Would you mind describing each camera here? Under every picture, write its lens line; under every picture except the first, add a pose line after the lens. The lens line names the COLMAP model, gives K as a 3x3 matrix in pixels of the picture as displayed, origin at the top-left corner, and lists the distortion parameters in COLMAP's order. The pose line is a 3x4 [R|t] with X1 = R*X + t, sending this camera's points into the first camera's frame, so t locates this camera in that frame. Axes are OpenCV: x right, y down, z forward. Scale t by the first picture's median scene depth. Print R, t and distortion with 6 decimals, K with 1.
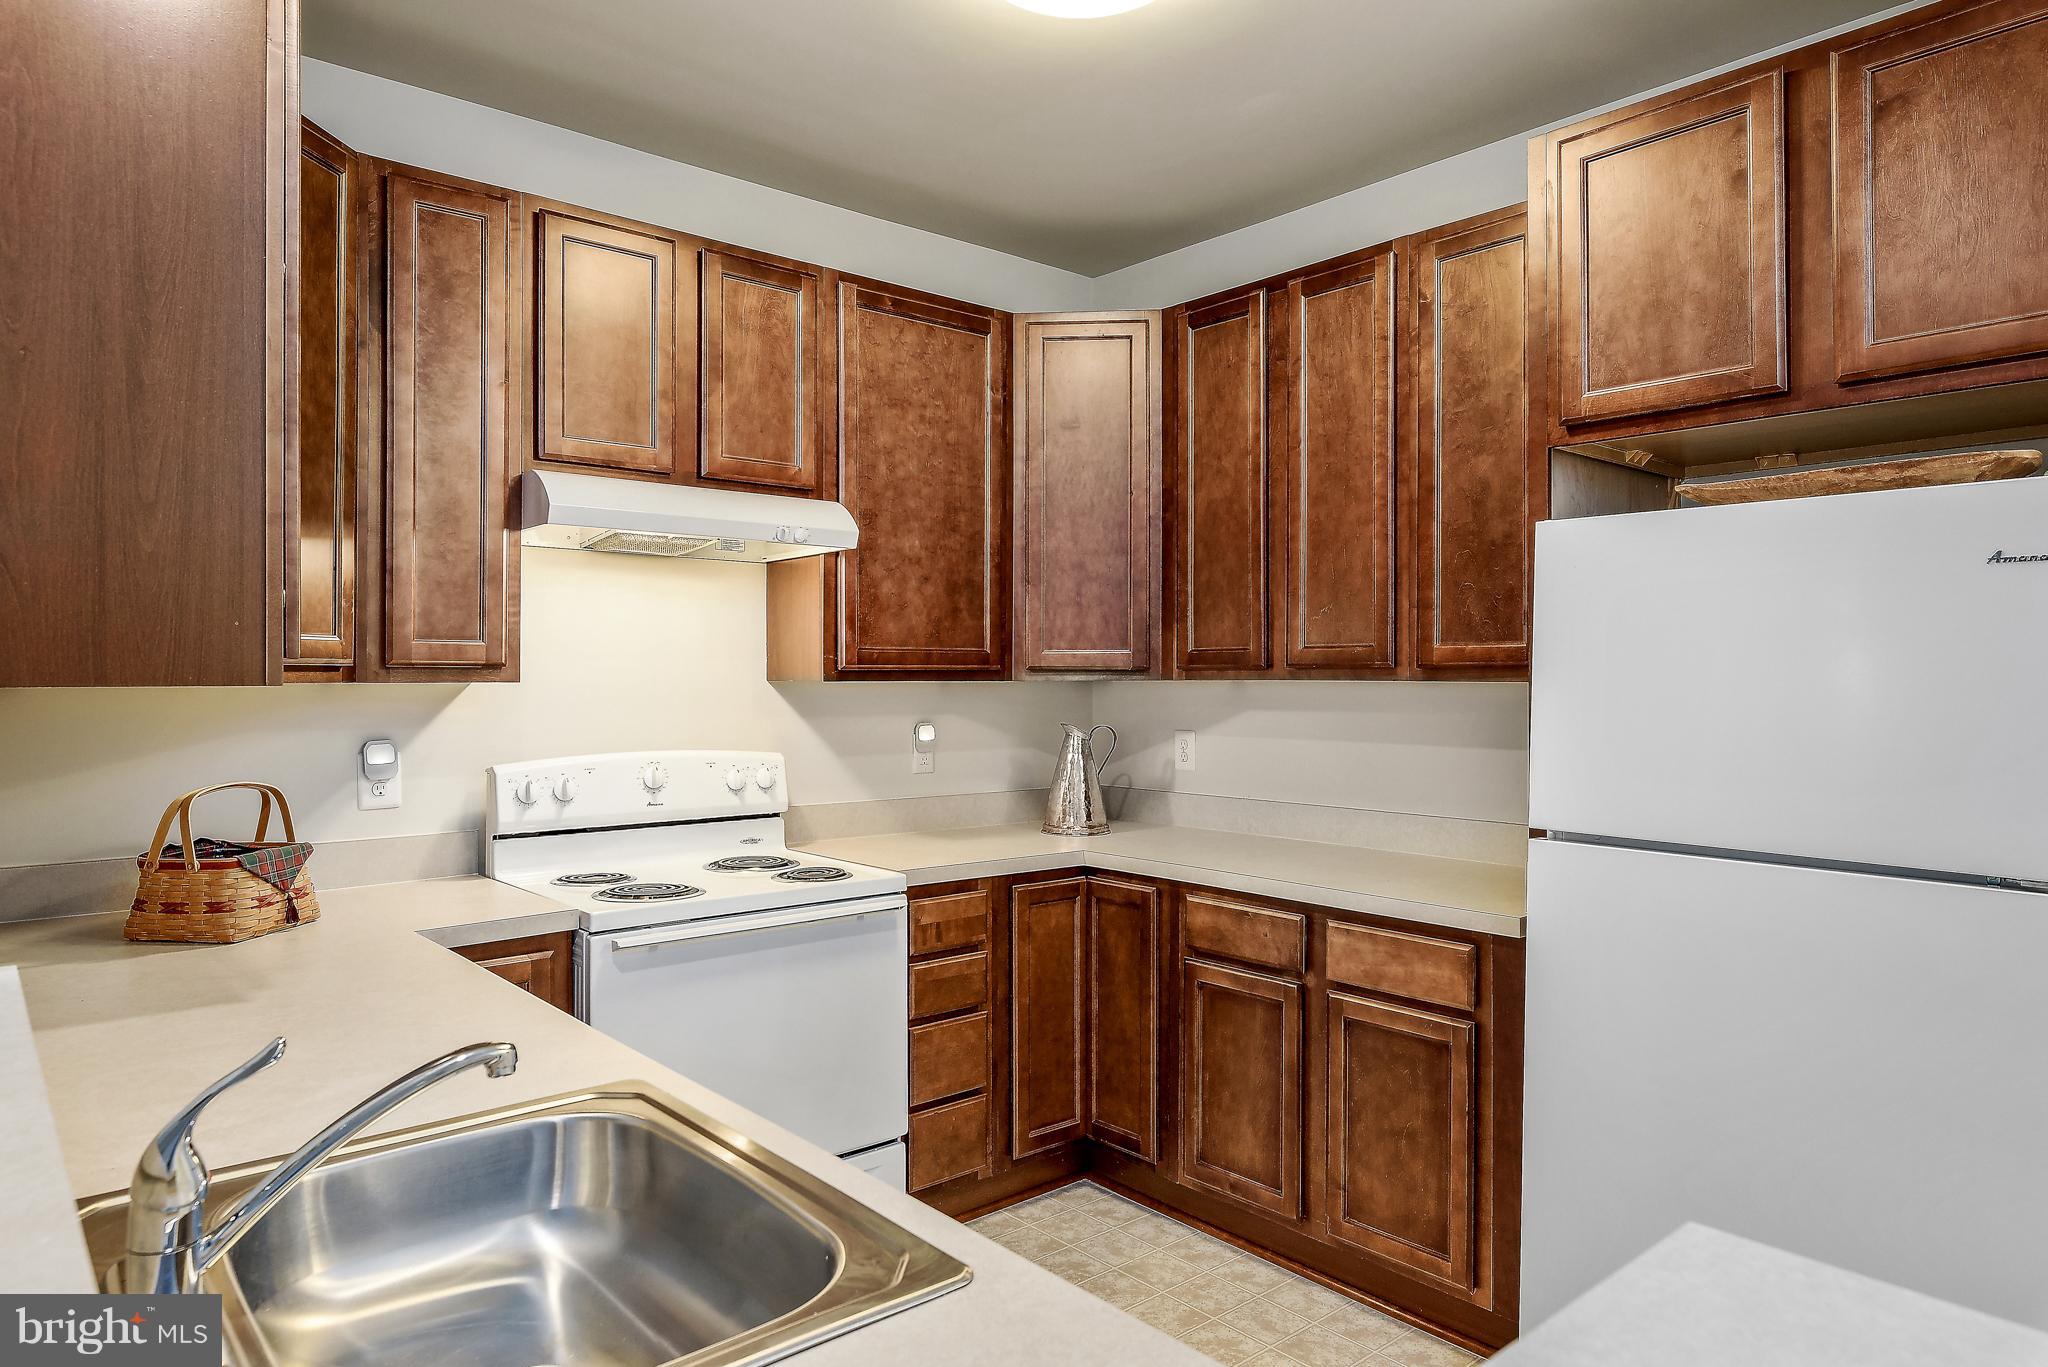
lens RADIAL K [[1267.0, 0, 1001.6], [0, 1267.0, 671.6], [0, 0, 1]] dist [0.001825, -0.002268]
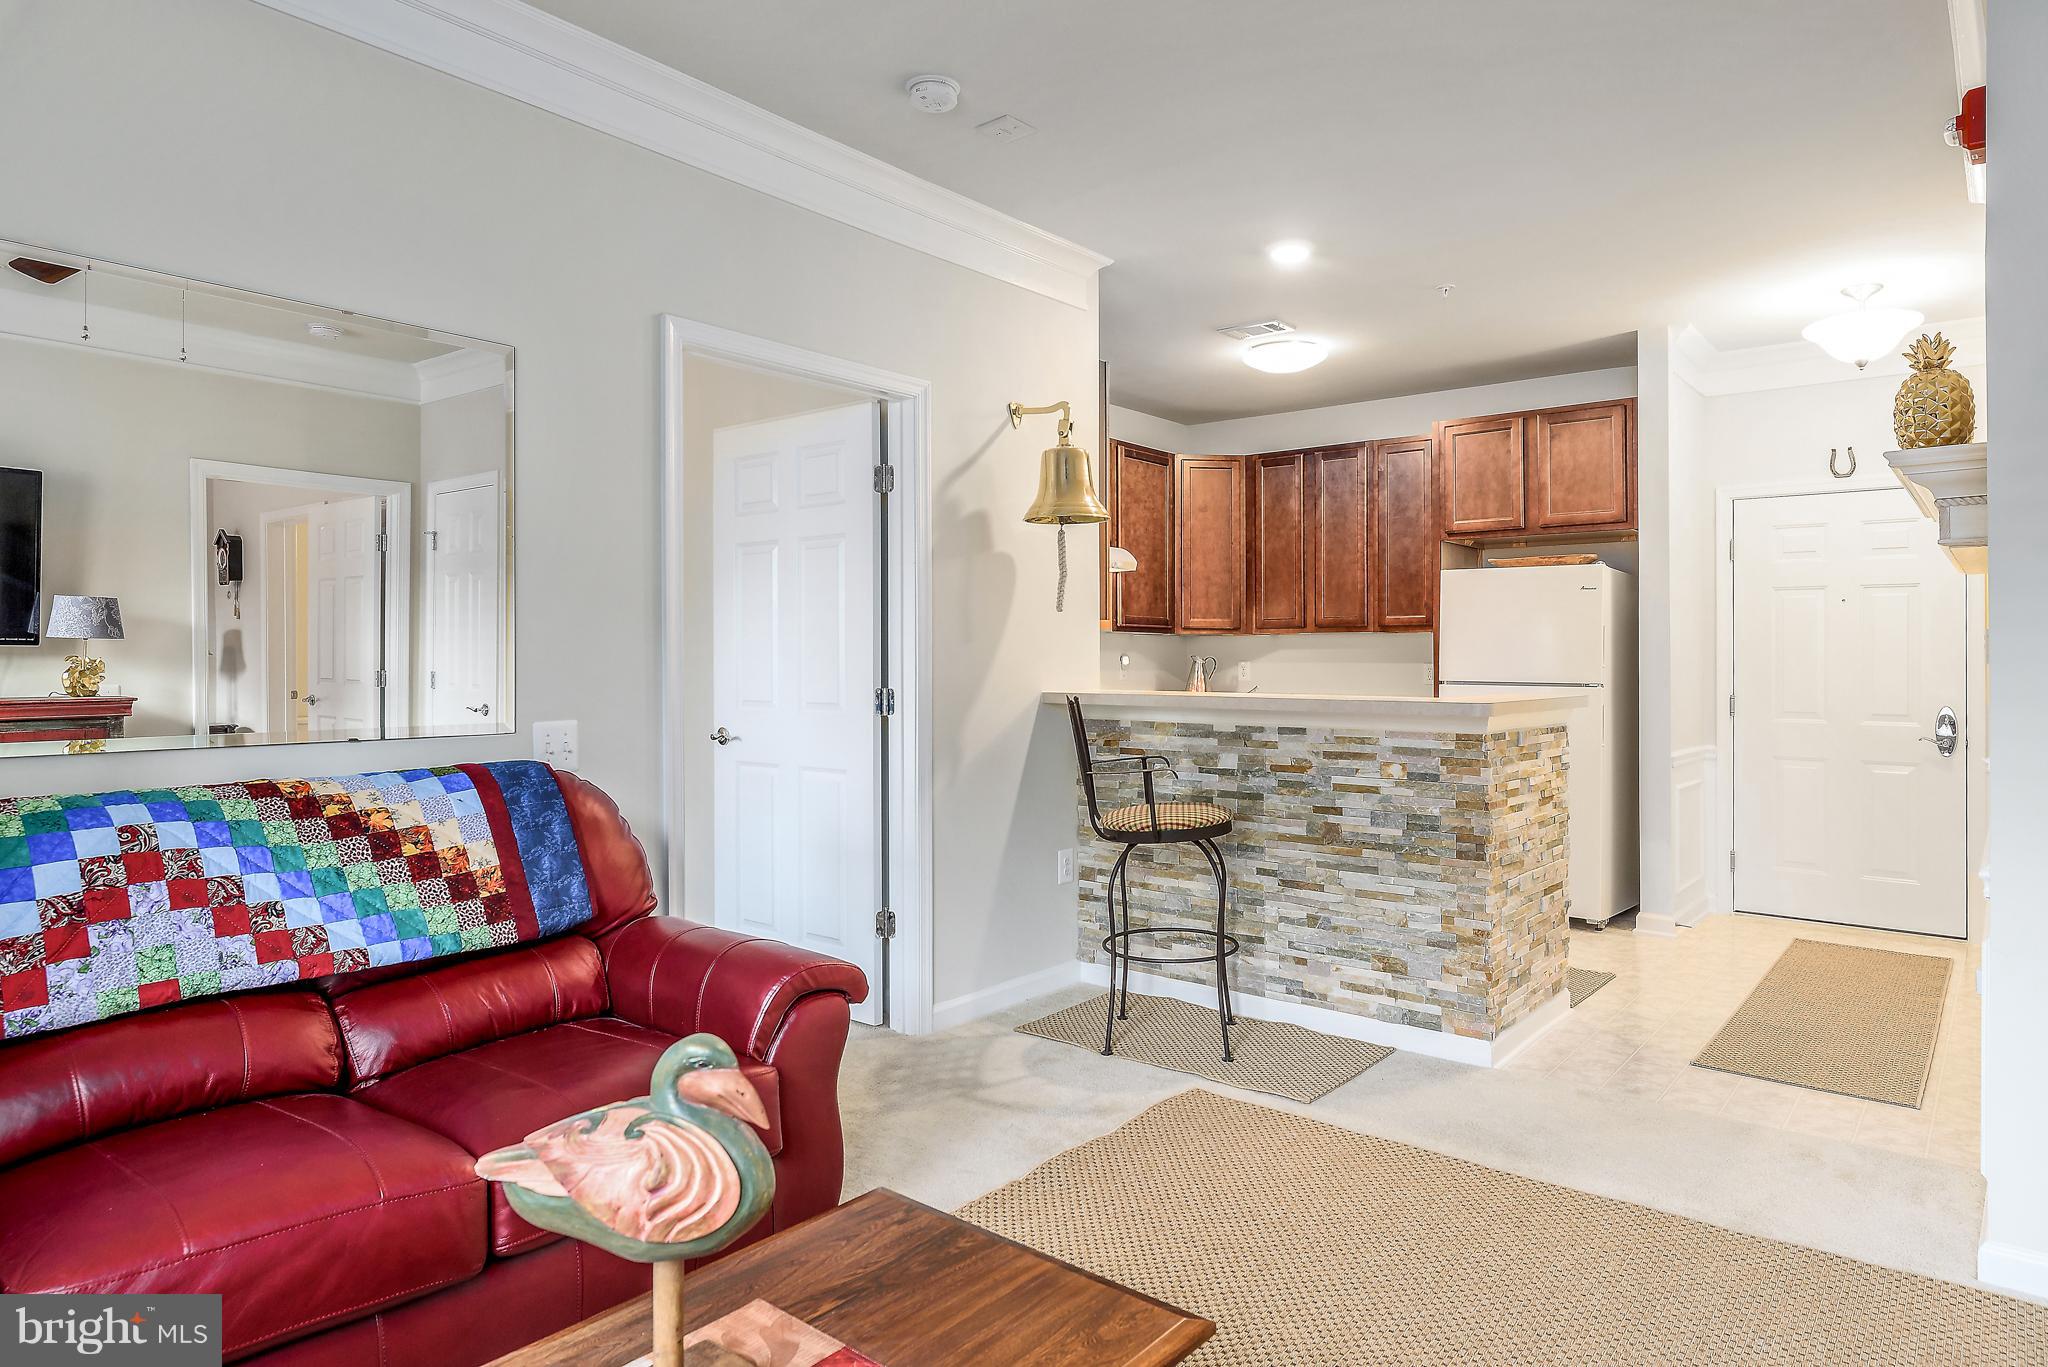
lens RADIAL K [[1256.2, 0, 1022.1], [0, 1256.2, 643.6], [0, 0, 1]] dist [0.001368, 0.000295]
pose [[0.981484, 0.005100, 0.191477, -0.772397], [-0.002981, 0.999931, -0.011353, 0.058002], [-0.191522, 0.010572, 0.981431, -1.168609]]
